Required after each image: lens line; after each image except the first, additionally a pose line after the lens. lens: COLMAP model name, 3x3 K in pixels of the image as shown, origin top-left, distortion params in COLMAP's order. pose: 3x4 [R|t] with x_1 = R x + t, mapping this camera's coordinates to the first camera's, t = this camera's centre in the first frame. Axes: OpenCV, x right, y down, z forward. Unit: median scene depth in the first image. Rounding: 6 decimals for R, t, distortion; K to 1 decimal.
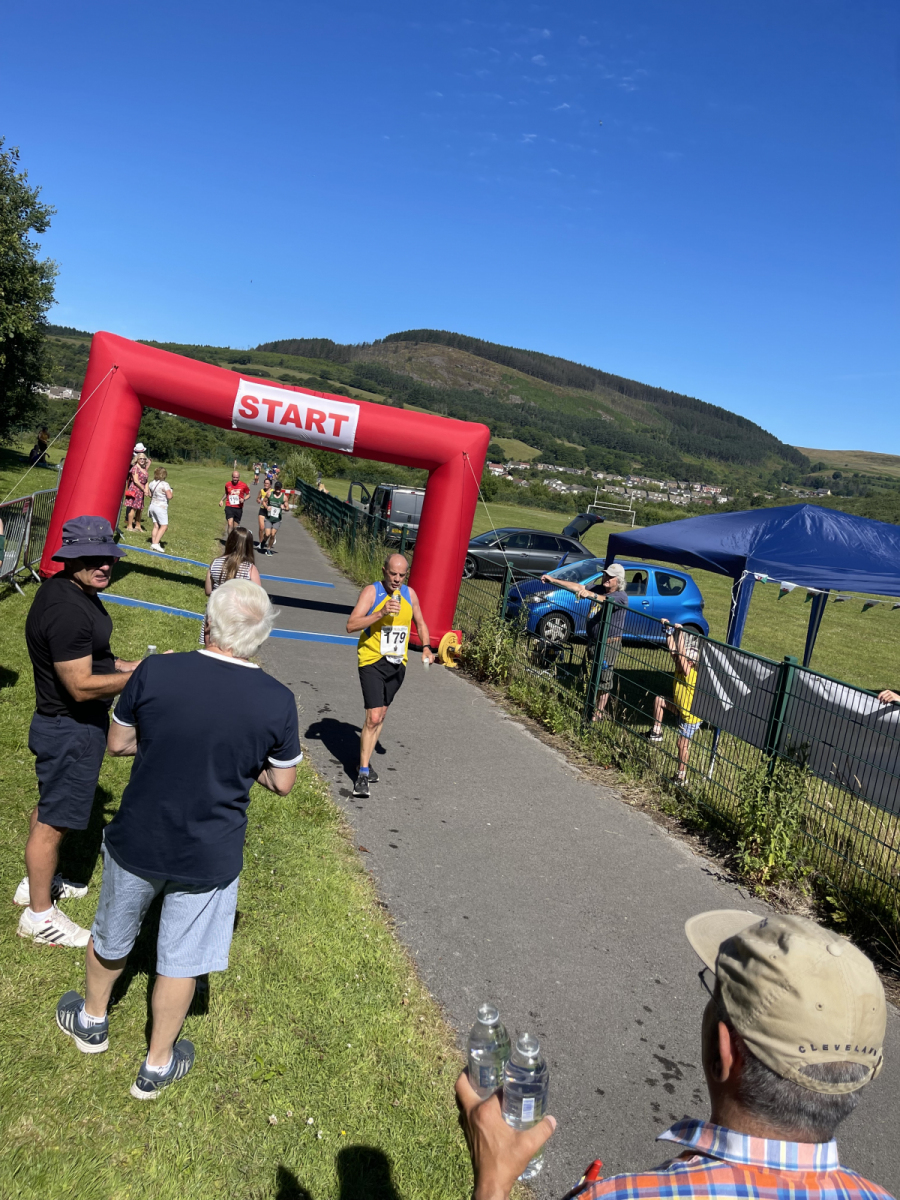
lens RADIAL K [[891.9, 0, 458.8], [0, 891.9, 610.3], [0, 0, 1]] dist [0.062082, -0.080337]
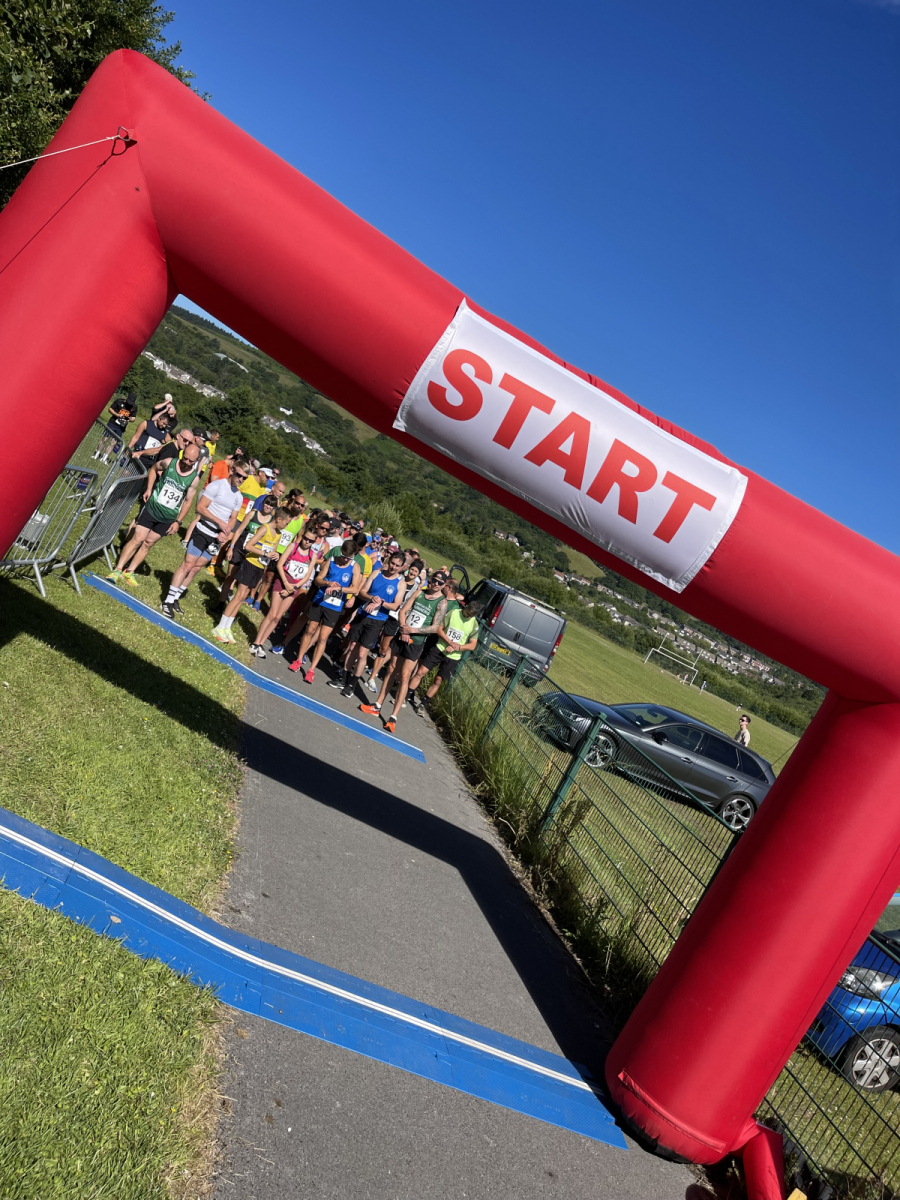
lens RADIAL K [[884.7, 0, 449.3], [0, 884.7, 601.9], [0, 0, 1]] dist [0.093511, -0.146894]
pose [[0.946496, 0.317152, -0.059667, -0.040376], [-0.321543, 0.942545, -0.090663, -0.024607], [0.027485, 0.104997, 0.994093, 0.141893]]
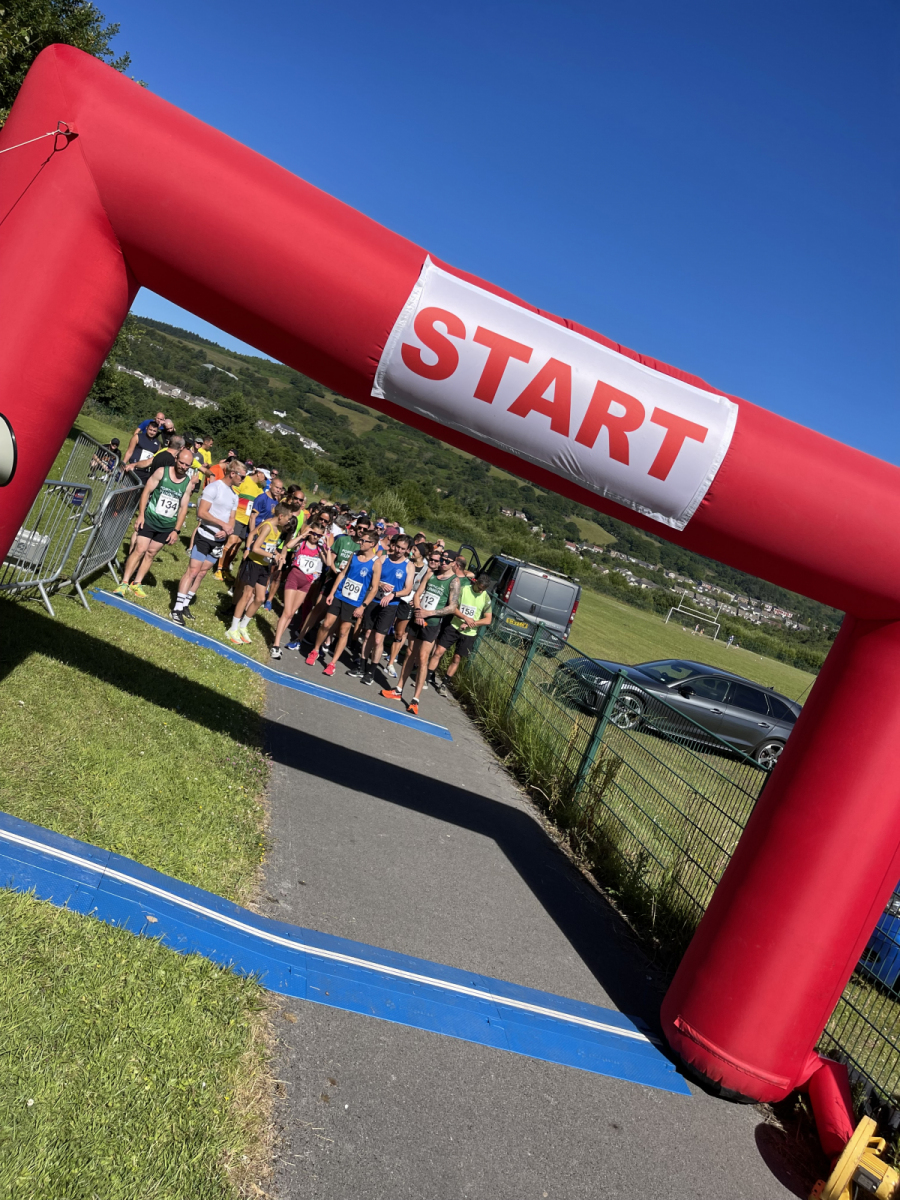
lens RADIAL K [[886.9, 0, 450.0], [0, 886.9, 600.0], [0, 0, 1]] dist [0.085713, -0.144595]
pose [[0.975385, 0.208531, -0.071686, -0.038860], [-0.213531, 0.974349, -0.071047, -0.023418], [0.055032, 0.084605, 0.994894, 0.143027]]
